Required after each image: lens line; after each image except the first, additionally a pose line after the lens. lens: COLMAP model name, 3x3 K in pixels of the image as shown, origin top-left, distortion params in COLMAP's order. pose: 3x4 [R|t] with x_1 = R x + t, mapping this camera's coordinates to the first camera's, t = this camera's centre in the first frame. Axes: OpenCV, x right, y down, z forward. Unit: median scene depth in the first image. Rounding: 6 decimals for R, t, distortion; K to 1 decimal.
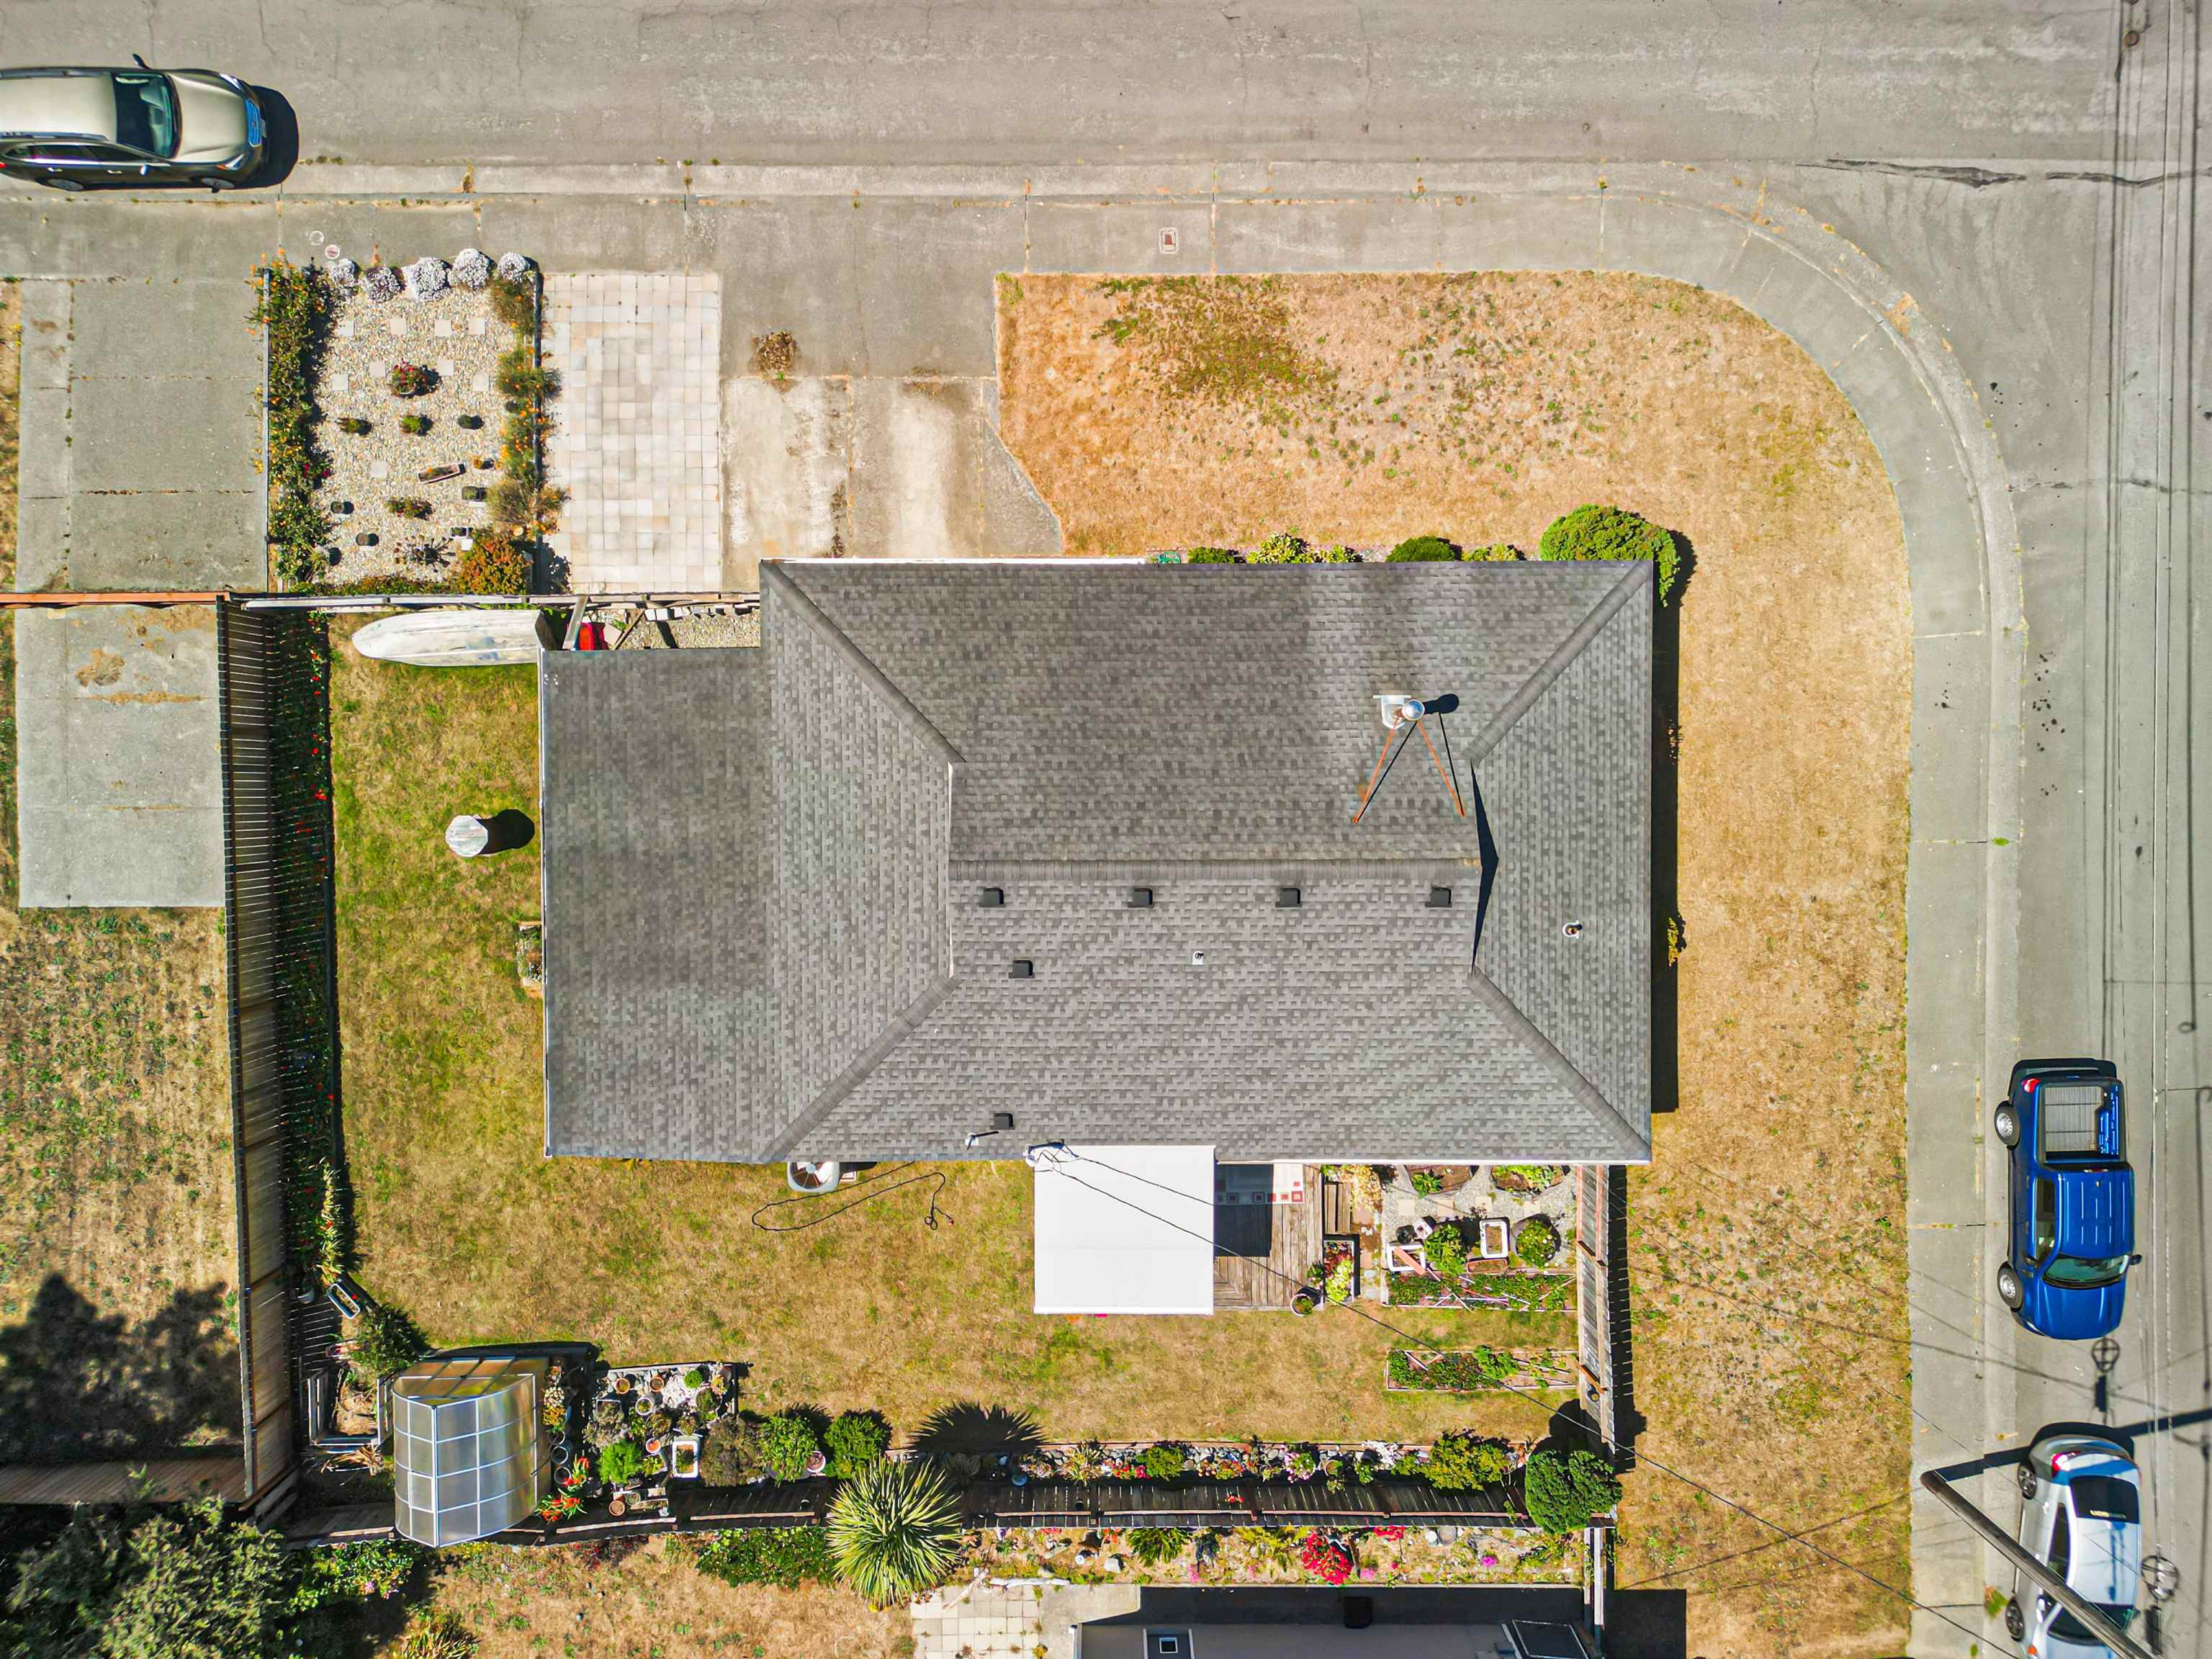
lens RADIAL K [[1540.3, 0, 1107.3], [0, 1540.3, 816.7], [0, 0, 1]] dist [0.081792, -0.077773]
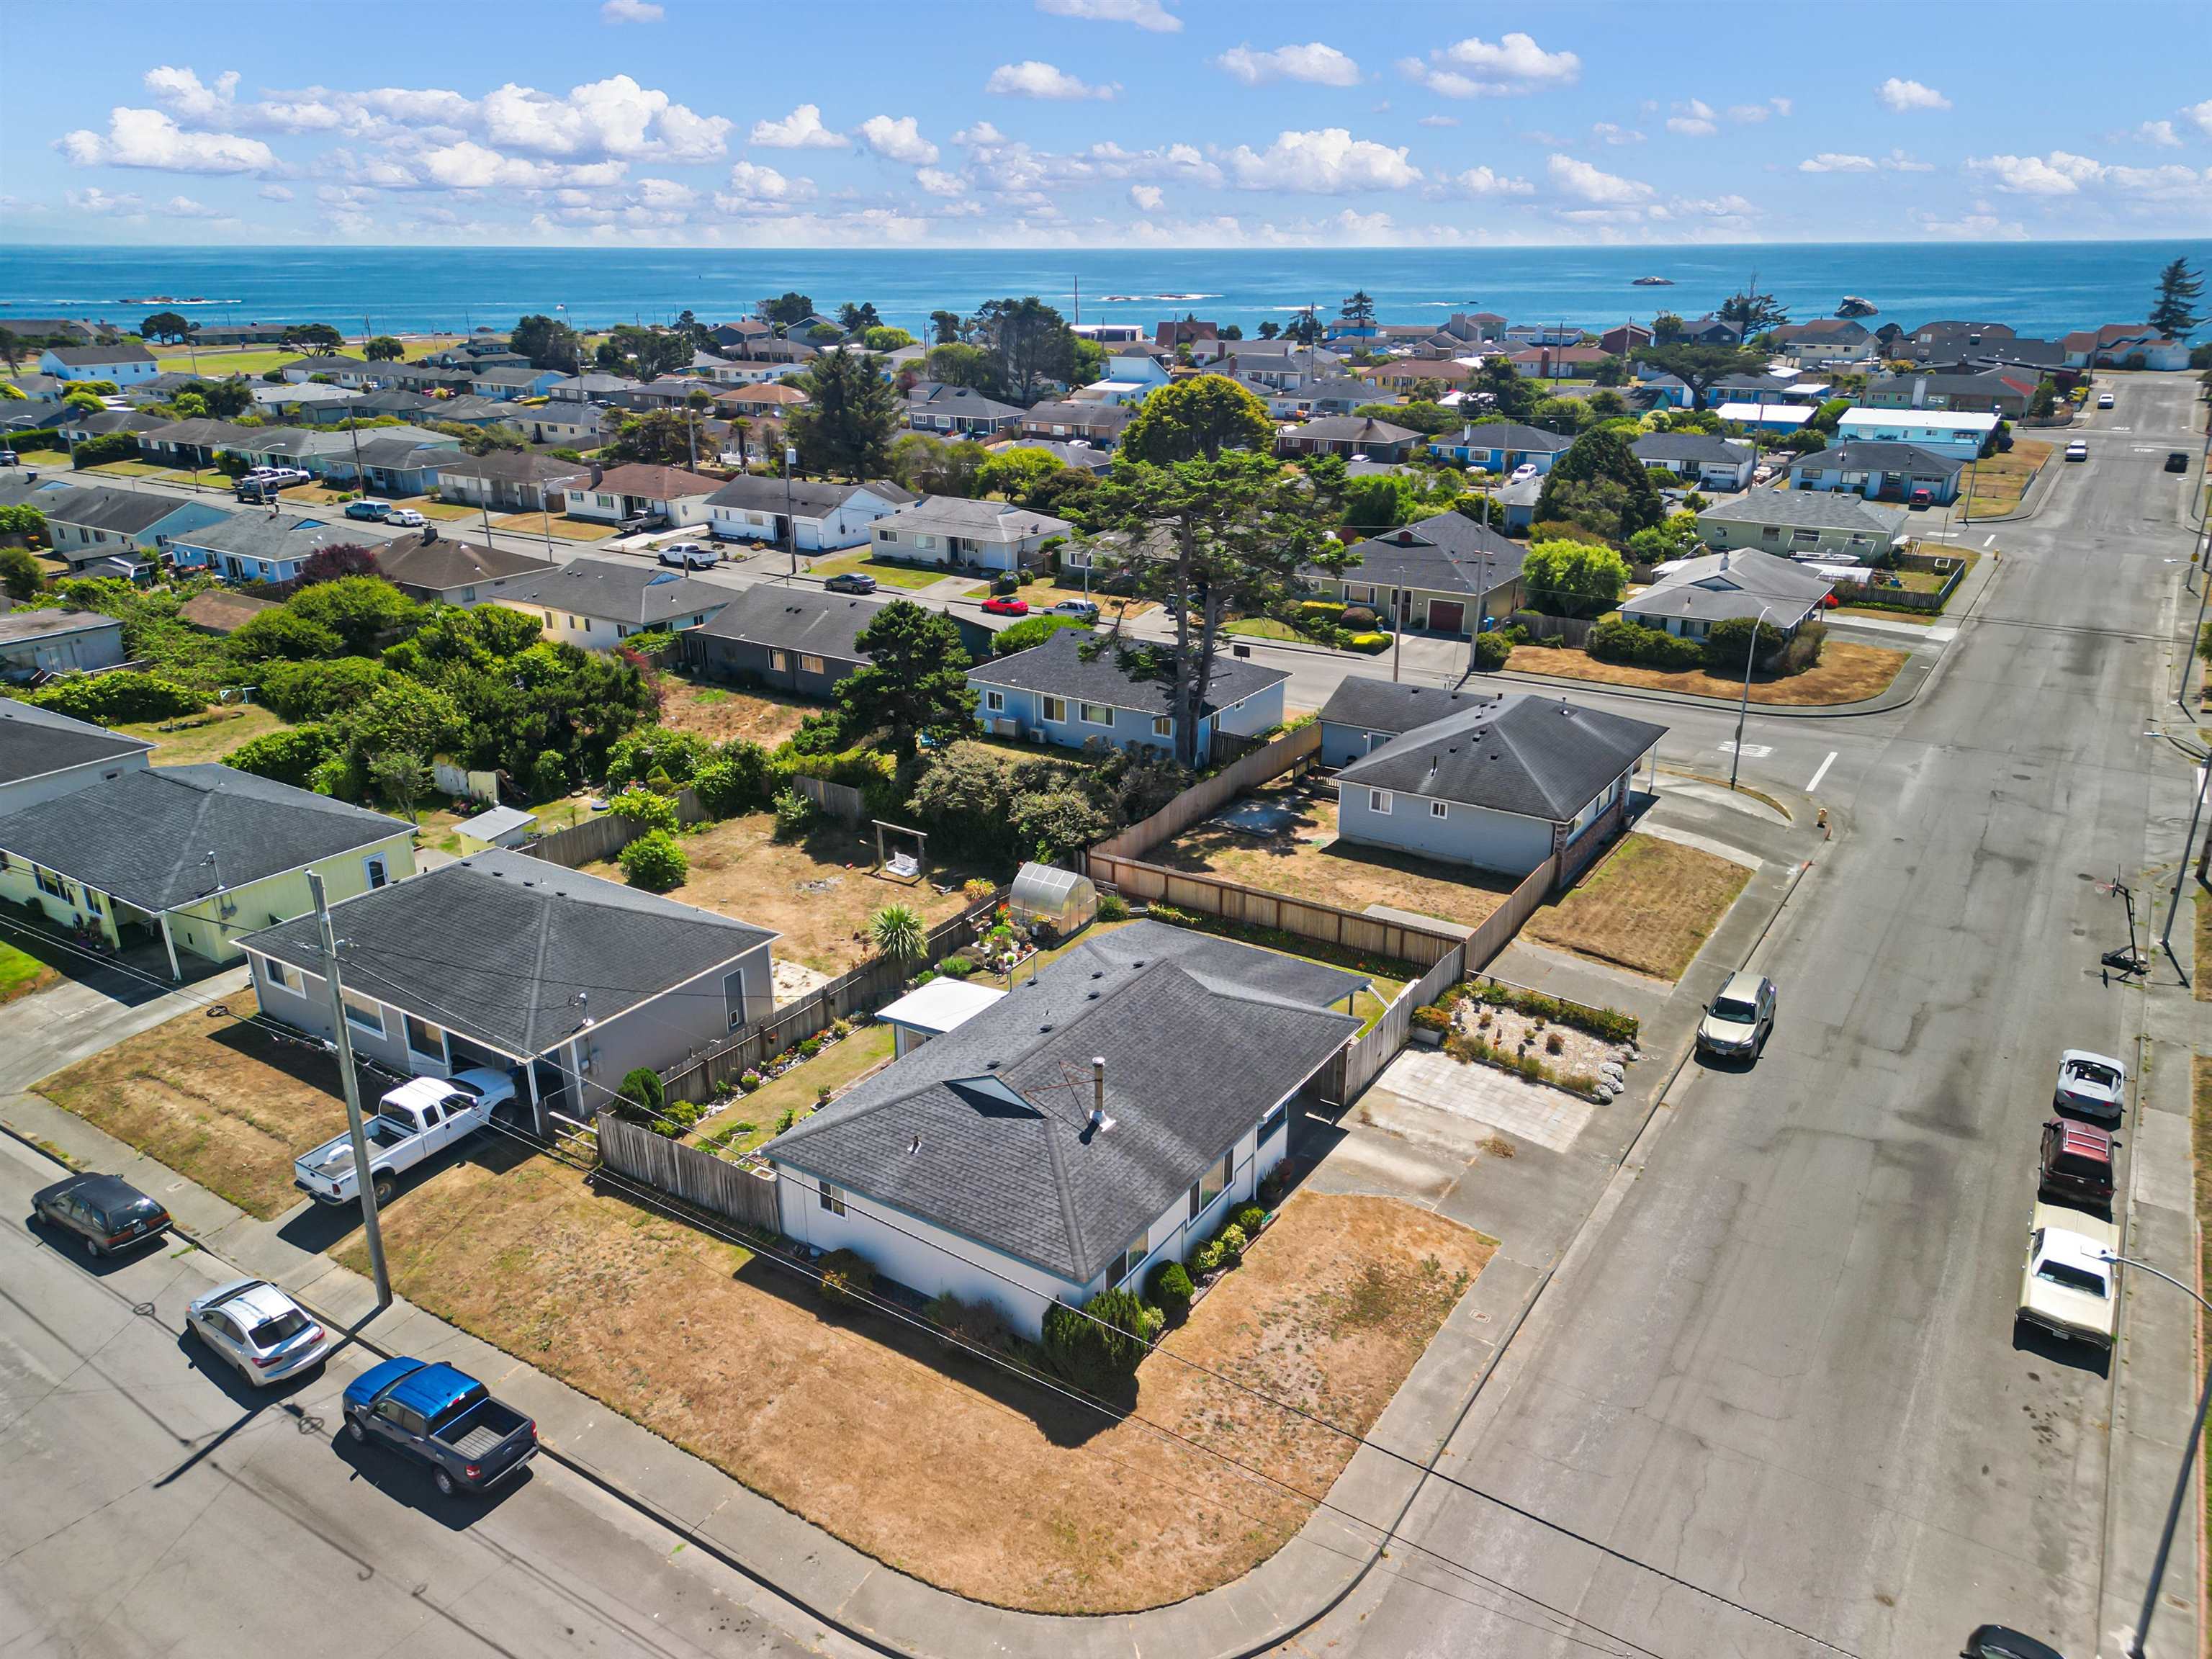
lens RADIAL K [[1540.3, 0, 1108.7], [0, 1540.3, 821.9], [0, 0, 1]] dist [0.081792, -0.077773]
pose [[-0.551066, 0.289886, -0.782491, 1.136530], [-0.834232, -0.213367, 0.508459, -0.694261], [-0.019562, 0.932974, 0.359412, 0.137248]]
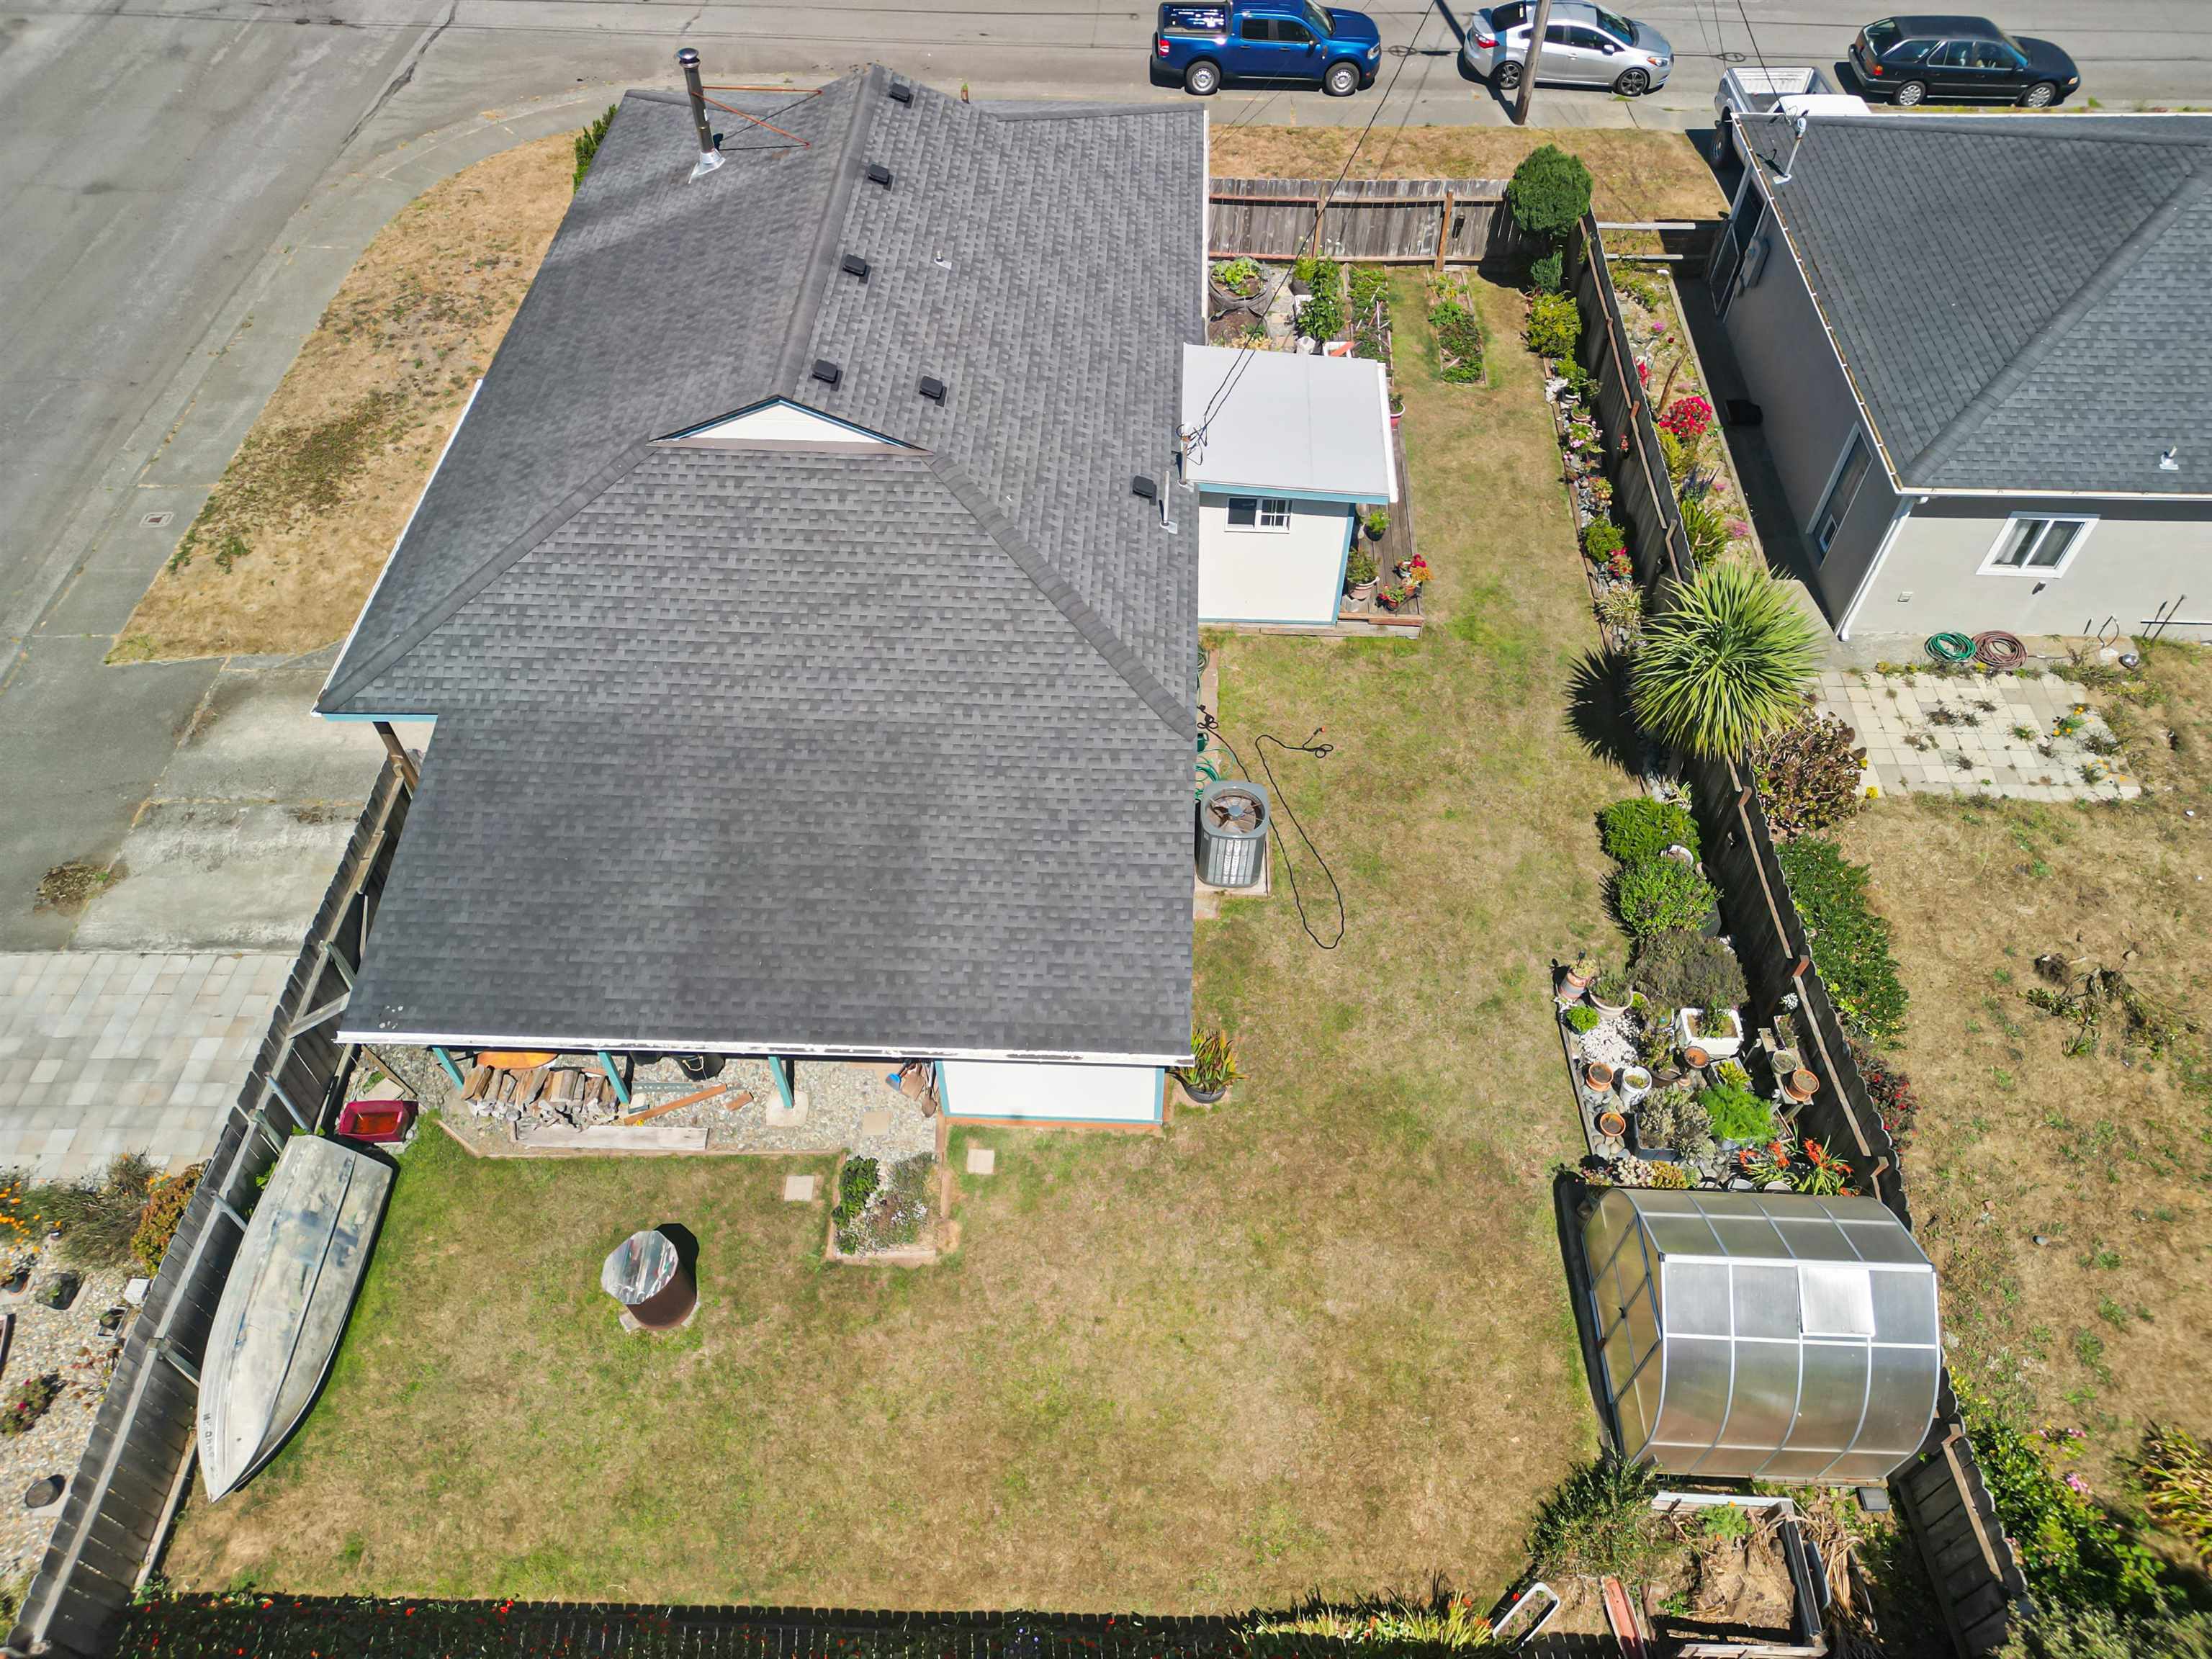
lens RADIAL K [[1540.3, 0, 1103.7], [0, 1540.3, 818.8], [0, 0, 1]] dist [0.081792, -0.077773]
pose [[0.047515, -0.770833, 0.635263, -0.612306], [0.998530, 0.020040, -0.050369, 0.195882], [0.026096, 0.636722, 0.770652, 0.456706]]
